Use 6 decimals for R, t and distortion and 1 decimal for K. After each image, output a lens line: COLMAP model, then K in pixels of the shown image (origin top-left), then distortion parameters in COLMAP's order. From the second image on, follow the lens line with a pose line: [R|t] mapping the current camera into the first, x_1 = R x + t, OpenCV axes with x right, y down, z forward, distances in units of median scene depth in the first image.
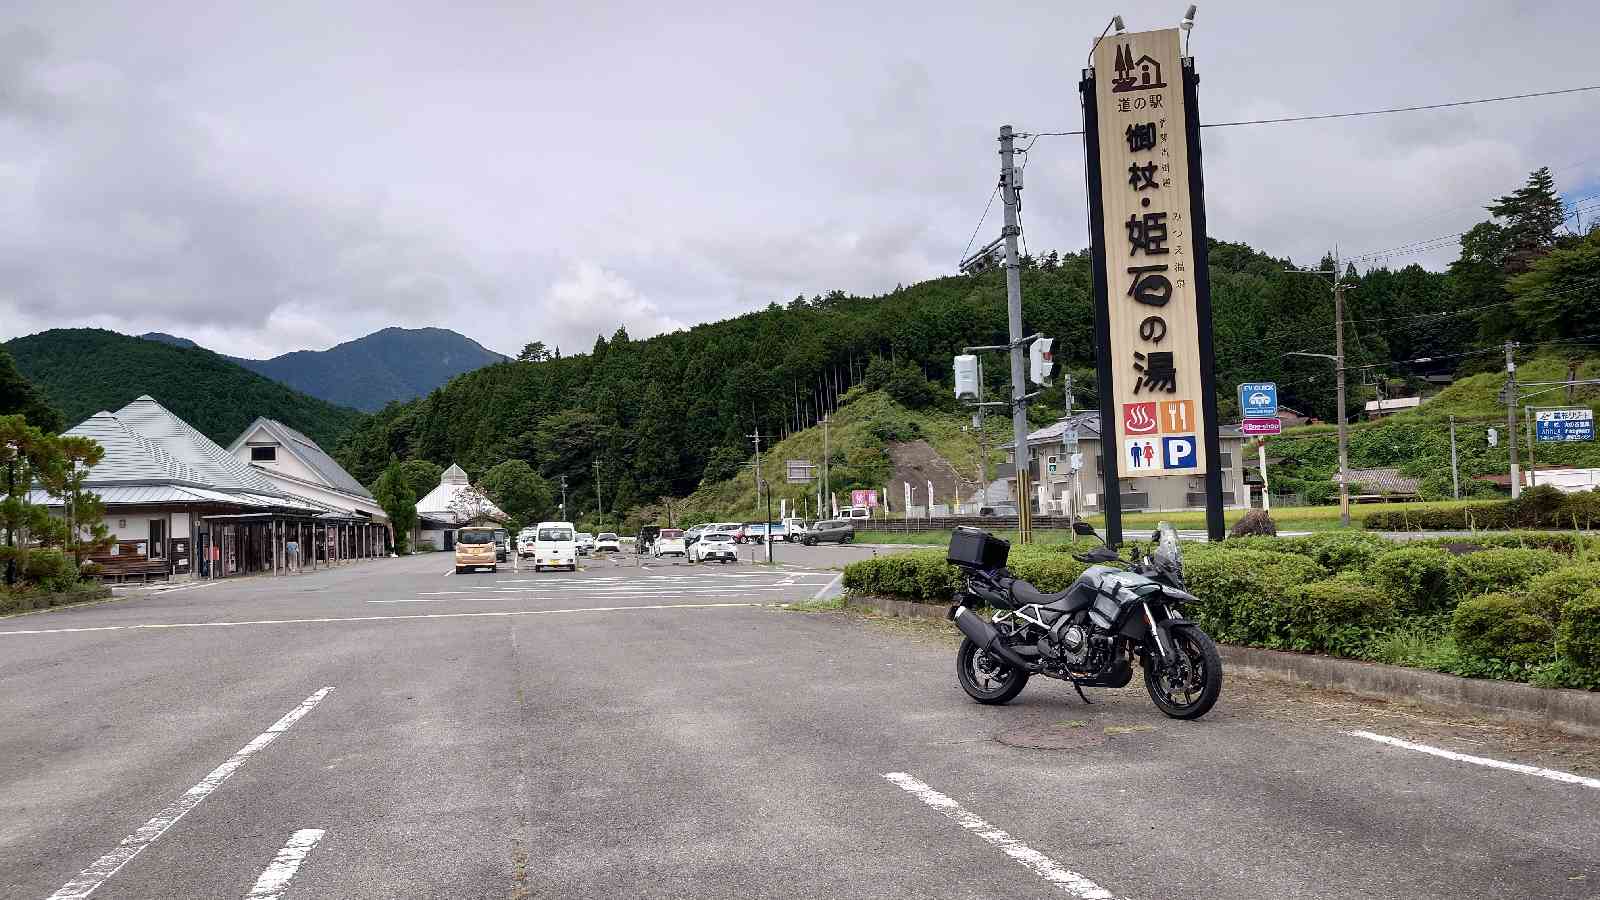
lens RADIAL K [[1146.9, 0, 798.0], [0, 1146.9, 450.7], [0, 0, 1]] dist [-0.000722, -0.000607]
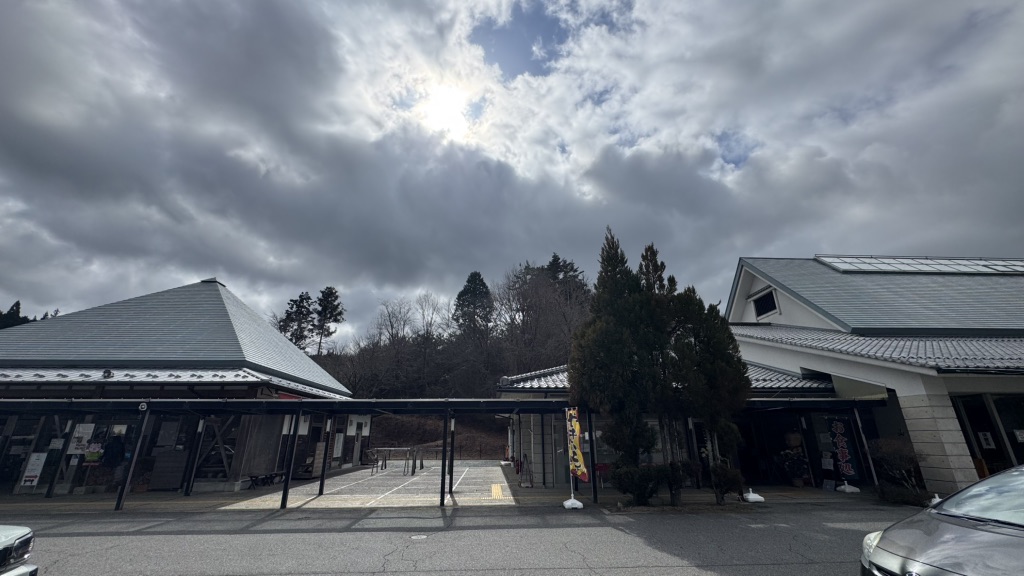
lens RADIAL K [[403.5, 0, 509.4], [0, 403.5, 280.3], [0, 0, 1]] dist [-0.002230, 0.000196]
pose [[-0.190054, -0.318056, -0.928827, -1.375997], [0.076721, 0.938366, -0.337021, 0.424663], [0.978771, -0.135312, -0.153939, 6.162714]]
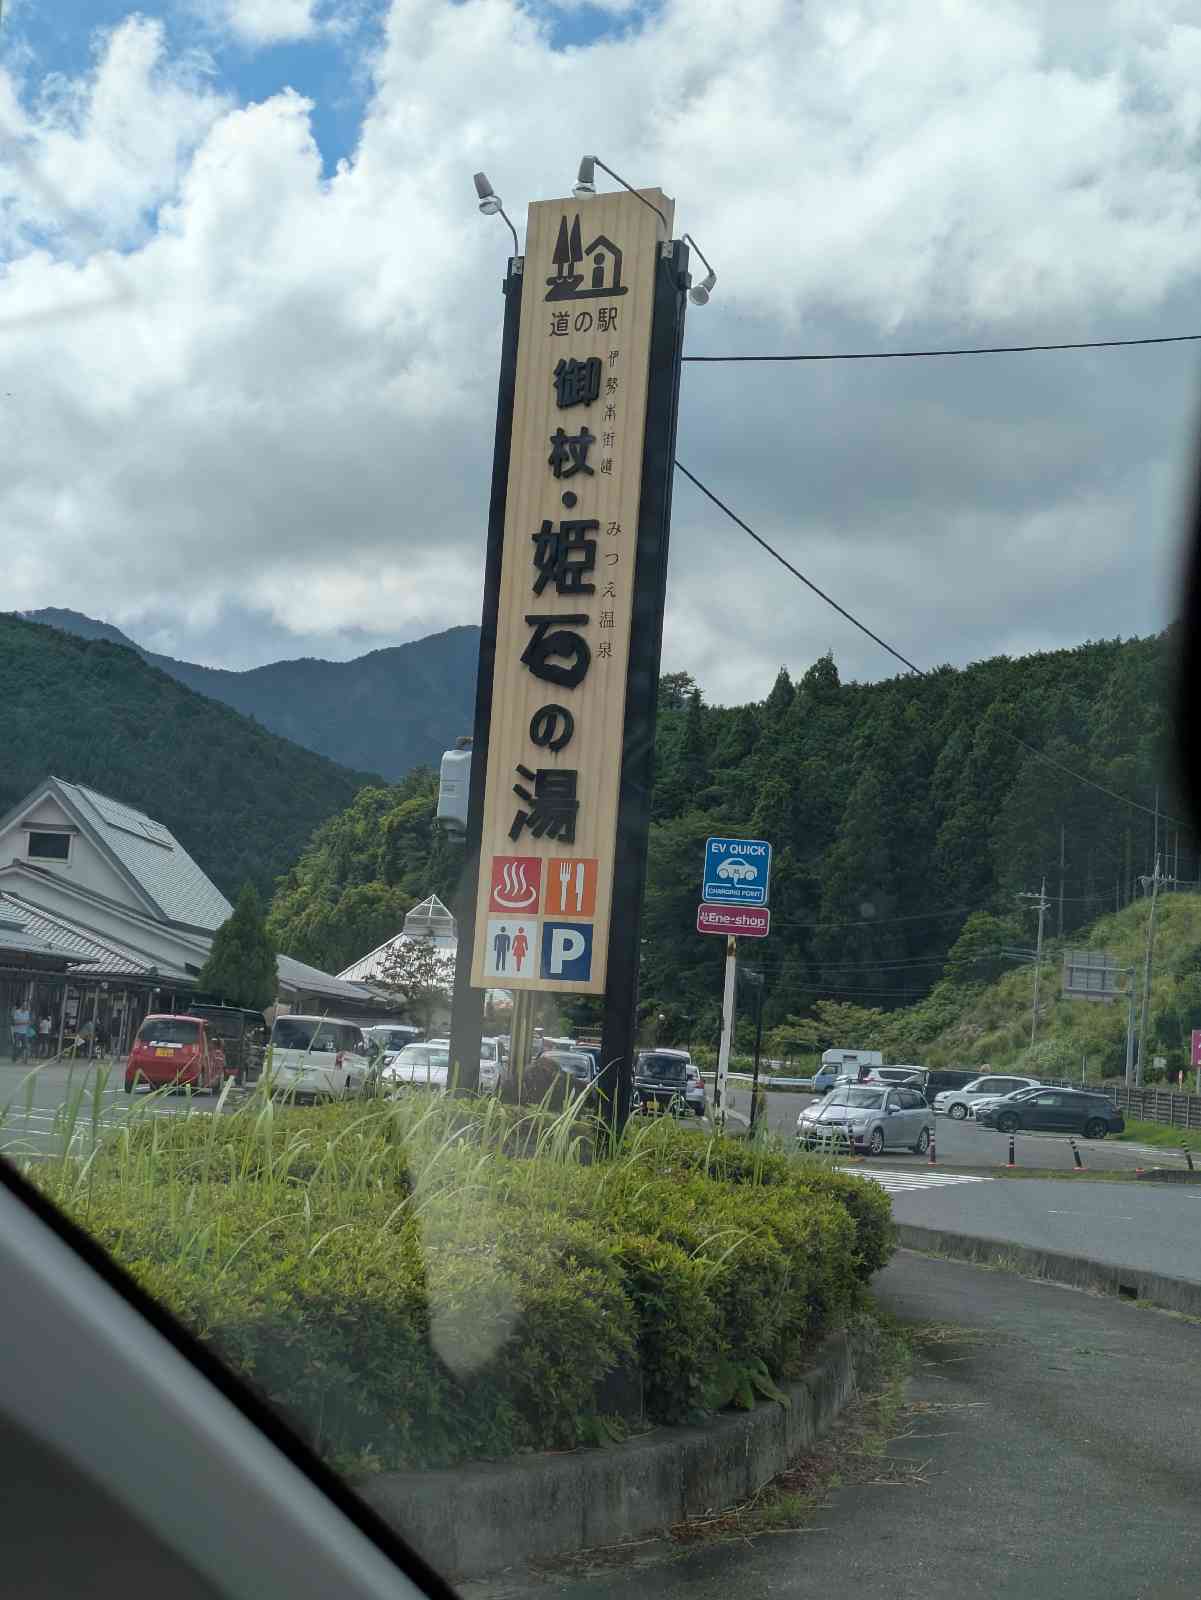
lens RADIAL K [[2362.1, 0, 599.2], [0, 2362.1, 815.8], [0, 0, 1]] dist [0.100181, 0.000000]
pose [[0.958296, 0.080284, -0.274268, 0.643582], [-0.091071, 0.995484, -0.026806, -0.033967], [0.270878, 0.050666, 0.961279, -0.094364]]
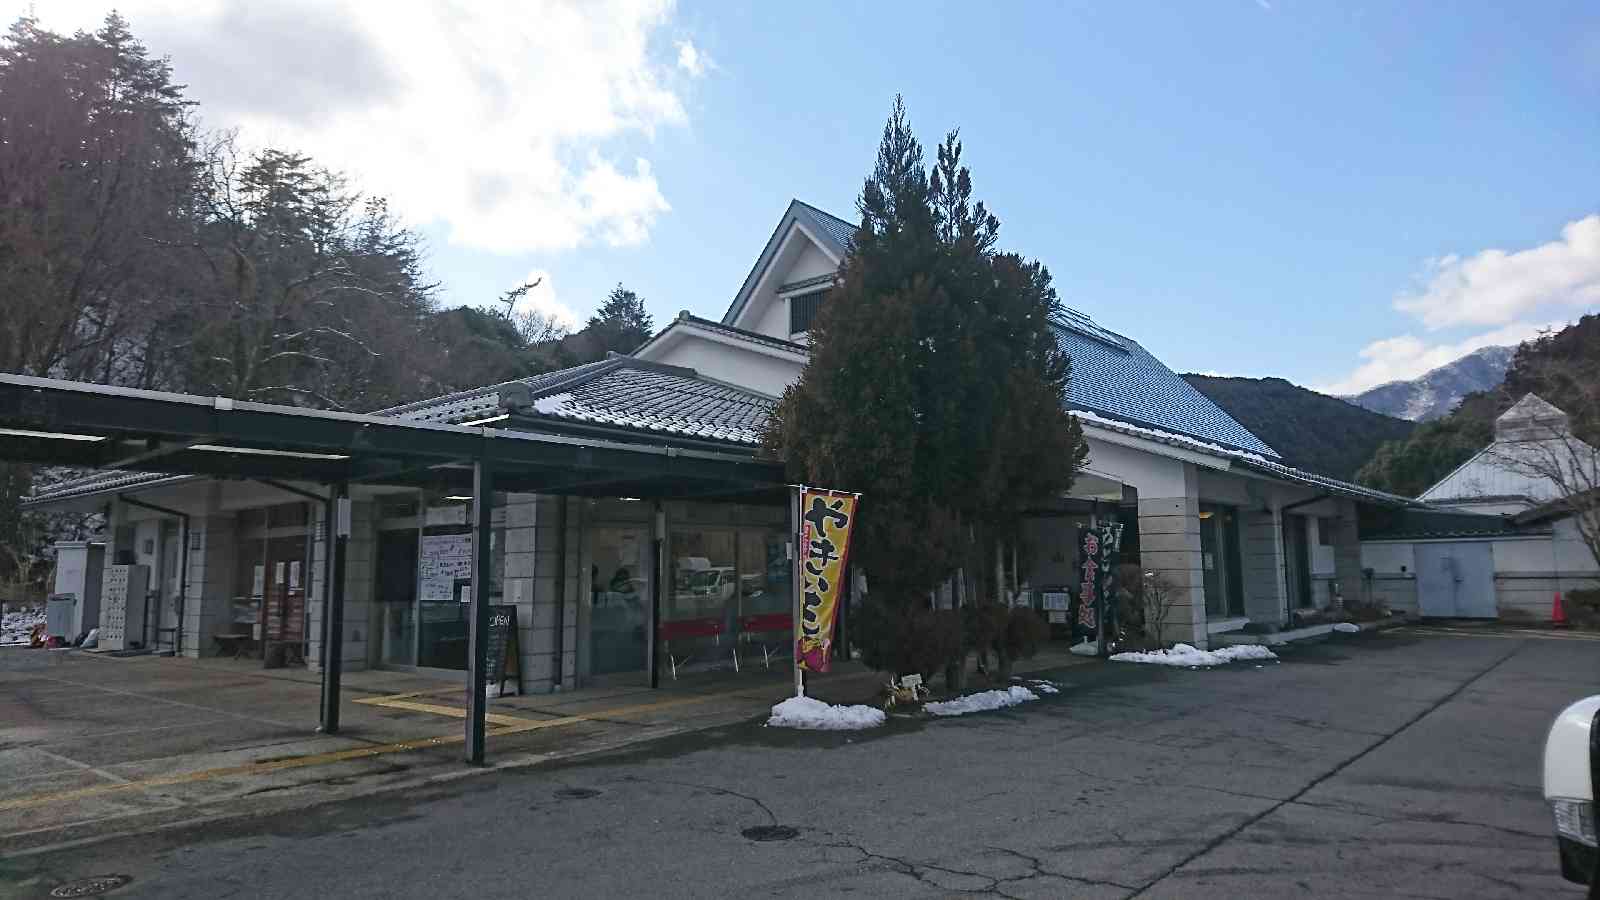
lens RADIAL K [[1001.6, 0, 804.9], [0, 1001.6, 445.6], [0, 0, 1]] dist [0.033676, -0.020350]
pose [[0.590228, -0.070321, -0.804168, -1.590956], [0.042221, 0.997524, -0.056240, 0.418179], [0.806132, -0.000758, 0.591735, 5.708081]]
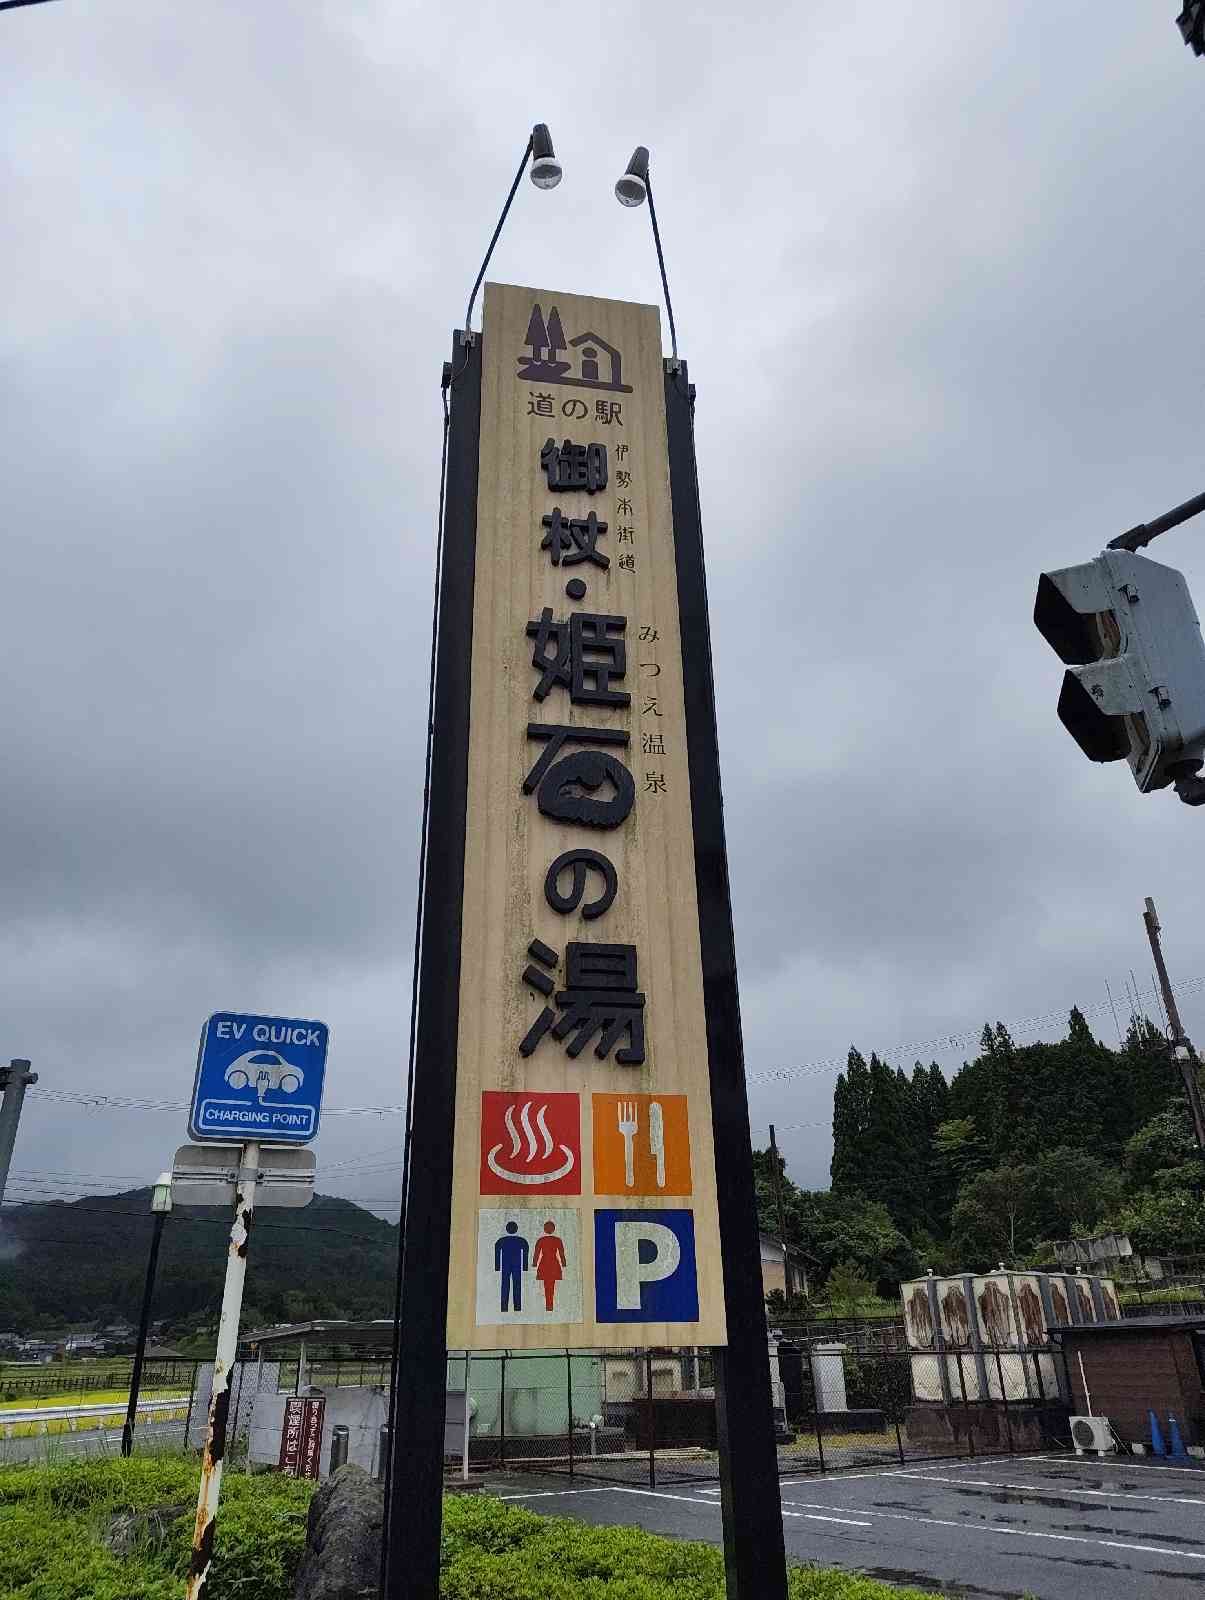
lens RADIAL K [[1099.1, 0, 590.3], [0, 1099.1, 816.0], [0, 0, 1]] dist [0.038503, -0.008523]
pose [[0.927219, 0.187675, 0.324102, 0.196201], [-0.042384, 0.912407, -0.407083, 0.012817], [-0.372112, 0.363719, 0.853956, 0.694816]]
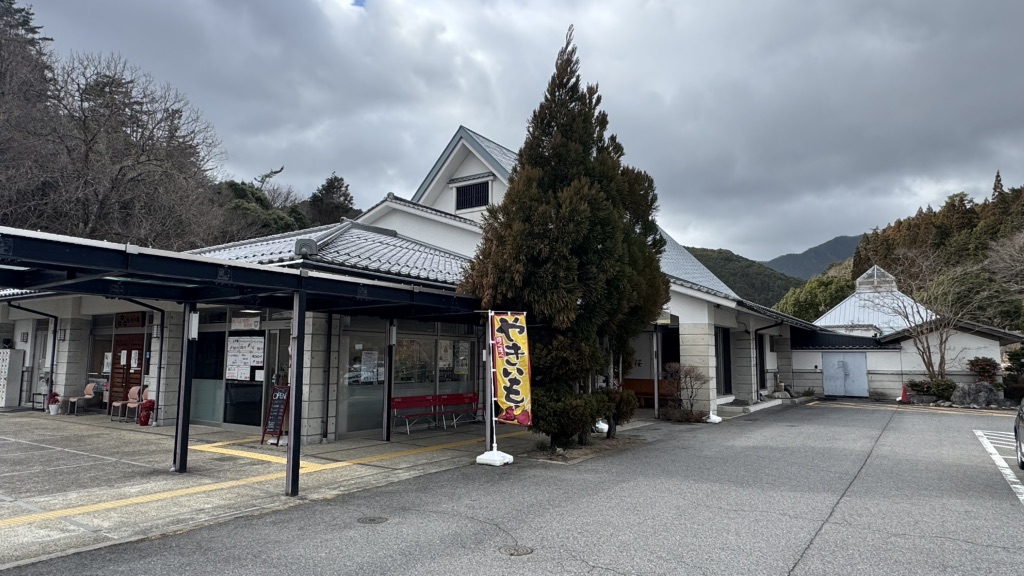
lens RADIAL K [[626.5, 0, 507.6], [0, 626.5, 288.9], [0, 0, 1]] dist [-0.023605, 0.027729]
pose [[0.670480, -0.039916, -0.740853, -1.654445], [0.014575, 0.999068, -0.040637, 0.407998], [0.741784, 0.016449, 0.670437, 5.677883]]
